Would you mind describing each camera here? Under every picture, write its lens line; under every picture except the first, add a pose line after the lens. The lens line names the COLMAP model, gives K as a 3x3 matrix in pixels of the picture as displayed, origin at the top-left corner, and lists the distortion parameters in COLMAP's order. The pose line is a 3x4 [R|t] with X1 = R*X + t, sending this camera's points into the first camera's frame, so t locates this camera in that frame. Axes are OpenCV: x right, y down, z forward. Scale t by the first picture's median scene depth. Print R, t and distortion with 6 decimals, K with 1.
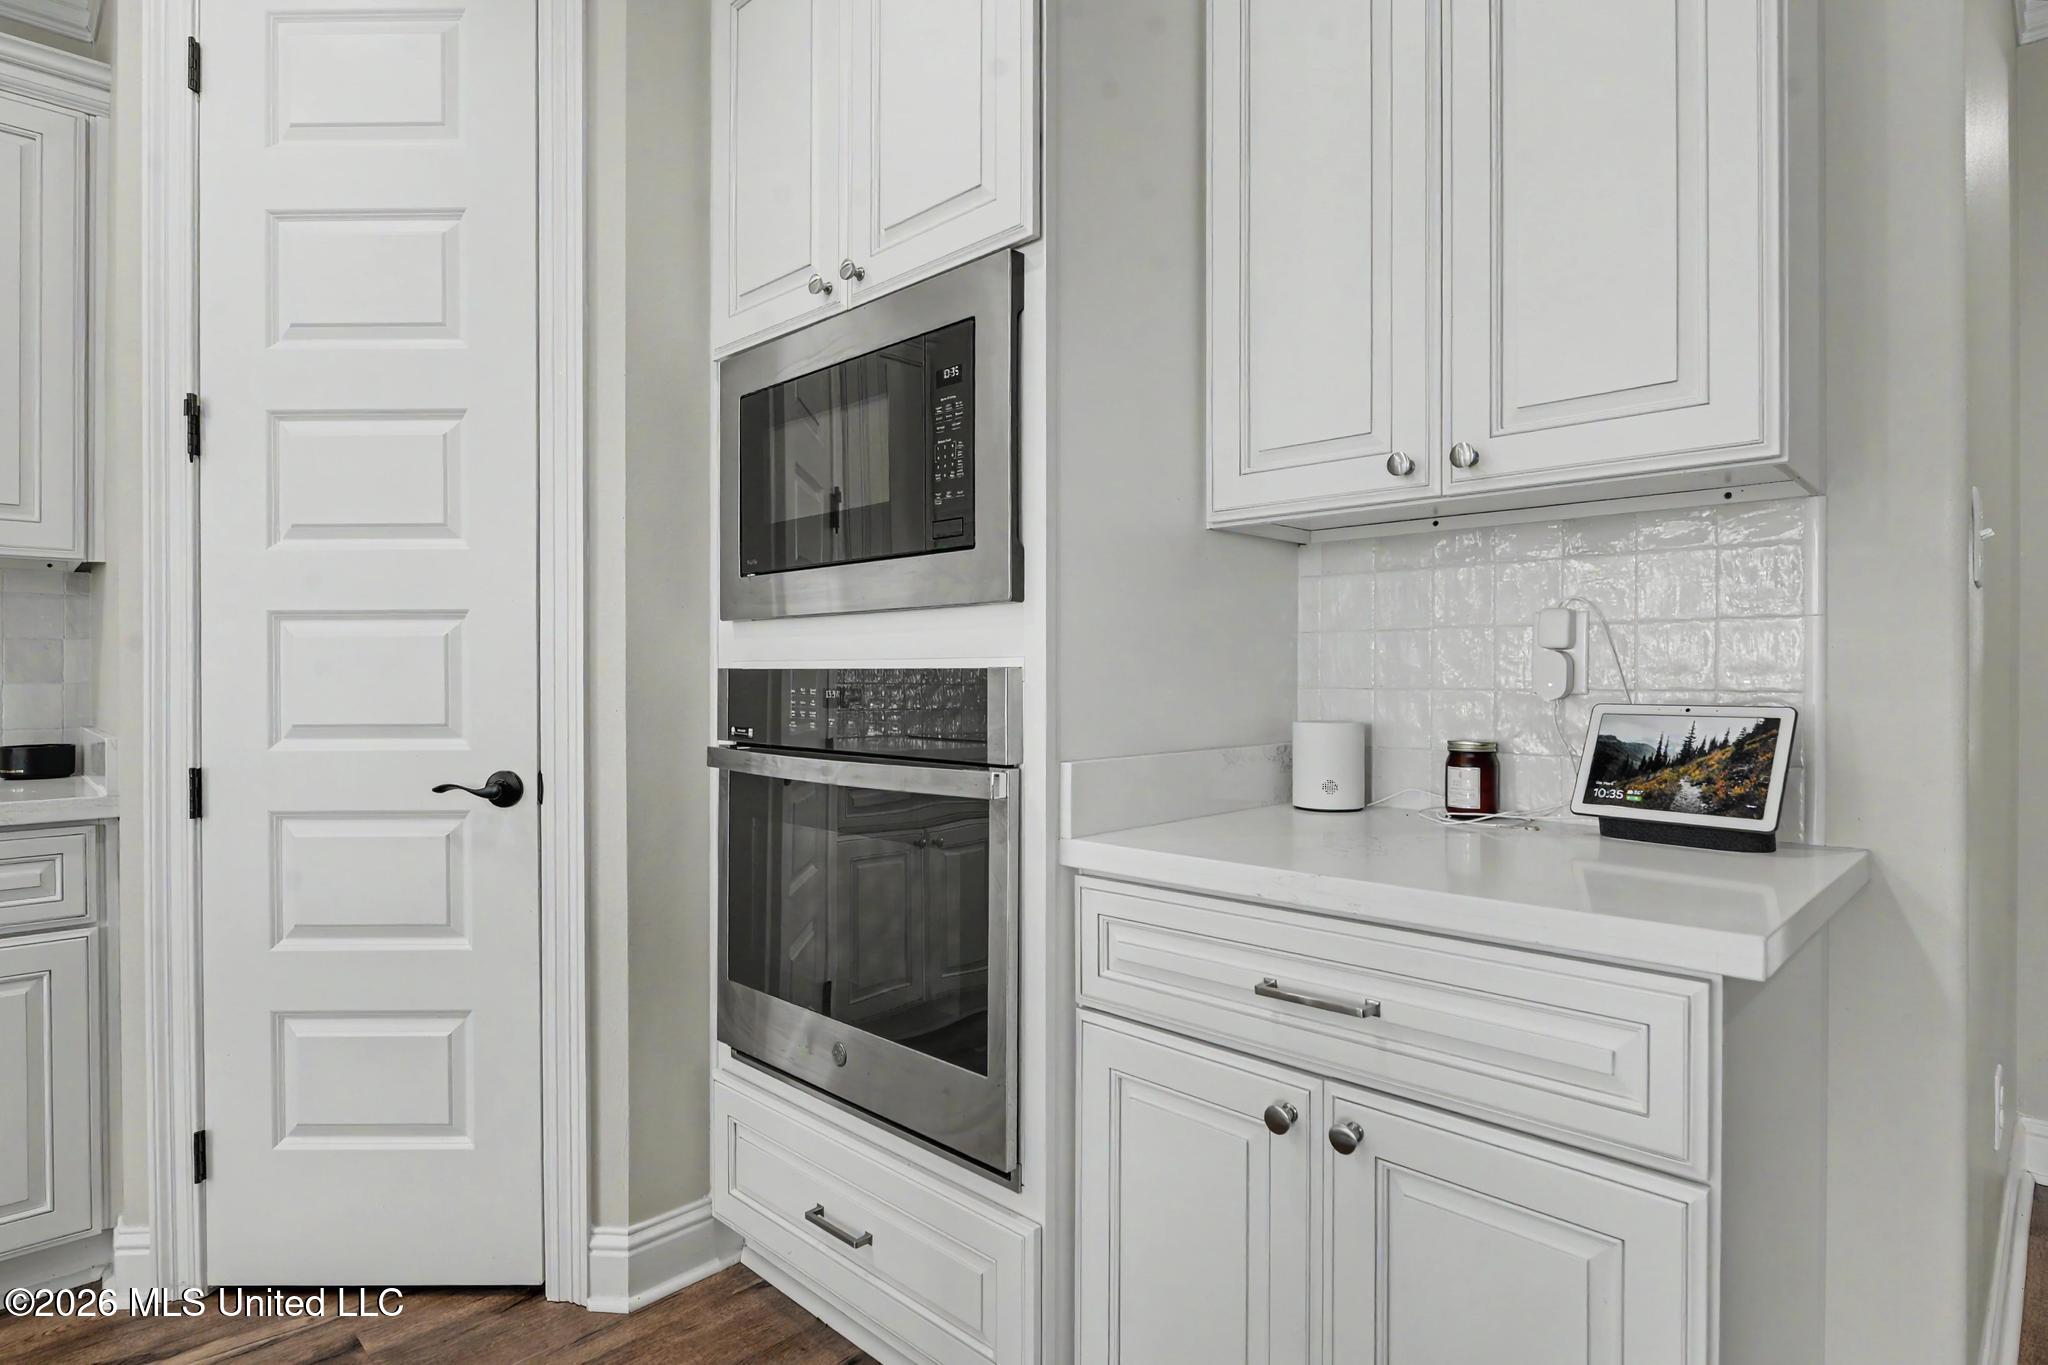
lens RADIAL K [[1073.0, 0, 1019.0], [0, 1073.0, 685.2], [0, 0, 1]] dist [-0.007232, -0.000480]
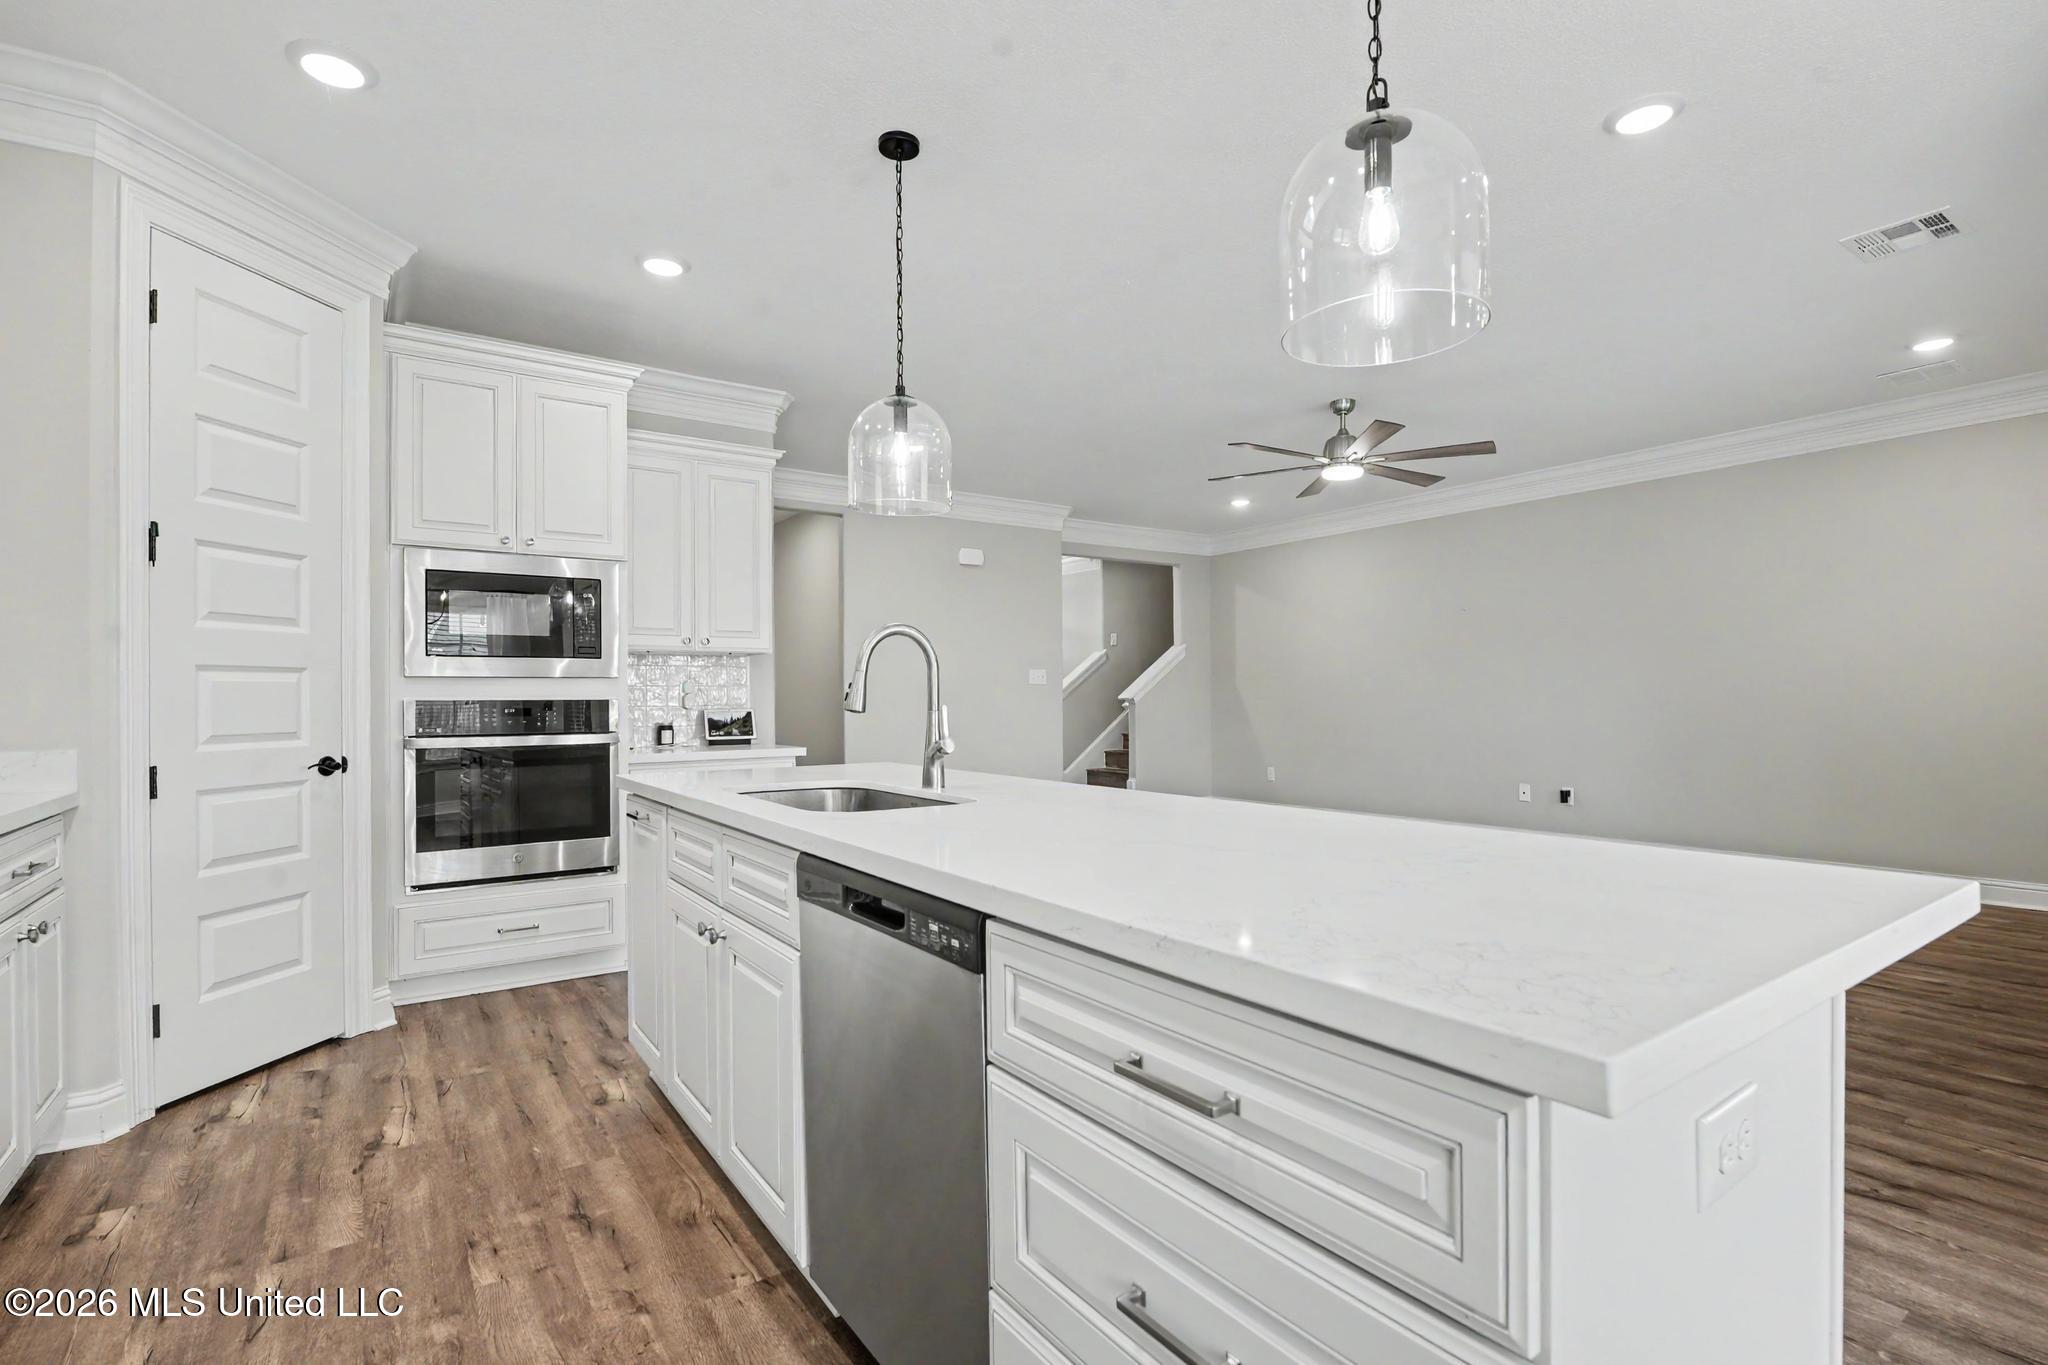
lens RADIAL K [[954.2, 0, 1020.0], [0, 954.2, 691.5], [0, 0, 1]] dist [-0.006102, -0.000117]
pose [[0.170822, 0.005860, 0.985284, -2.417377], [0.012140, 0.999894, -0.008052, -0.003958], [-0.985227, 0.013337, 0.170733, -0.576744]]
